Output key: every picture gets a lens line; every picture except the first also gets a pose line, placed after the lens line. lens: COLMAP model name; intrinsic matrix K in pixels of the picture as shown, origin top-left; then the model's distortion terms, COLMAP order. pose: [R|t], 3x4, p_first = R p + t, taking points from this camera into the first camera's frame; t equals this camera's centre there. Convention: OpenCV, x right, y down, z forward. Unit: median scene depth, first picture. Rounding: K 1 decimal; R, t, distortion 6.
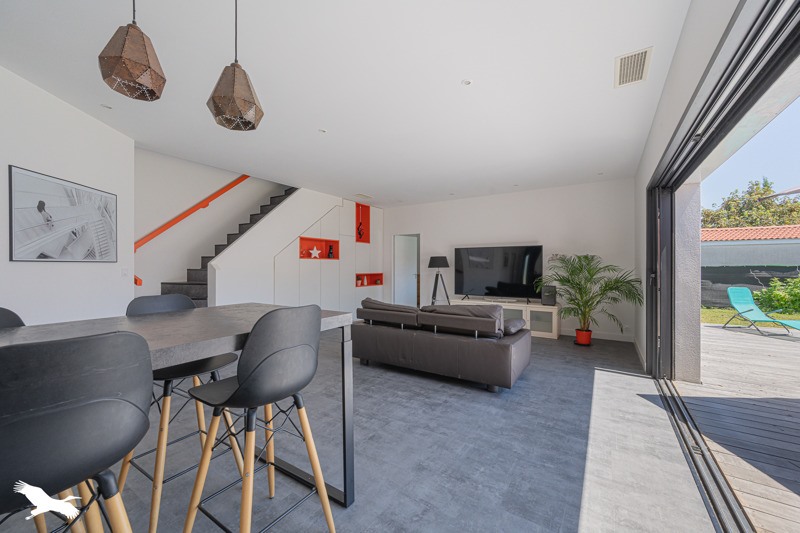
lens RADIAL K [[312.7, 0, 399.8], [0, 312.7, 264.6], [0, 0, 1]] dist [-0.000322, 0.000030]
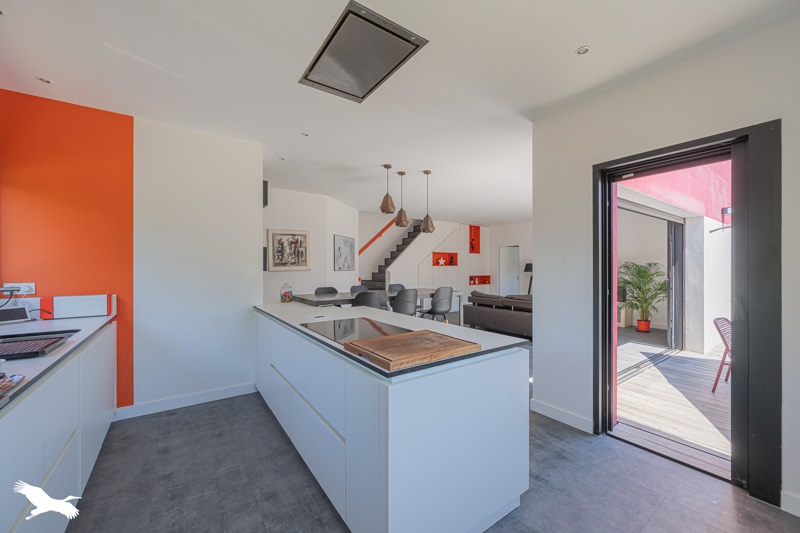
lens RADIAL K [[312.7, 0, 396.8], [0, 312.7, 265.2], [0, 0, 1]] dist [-0.000322, 0.000030]
pose [[0.927738, -0.003165, -0.373218, 0.097428], [0.003218, 0.999995, -0.000481, -0.022502], [0.373218, -0.000755, 0.927744, -0.513997]]
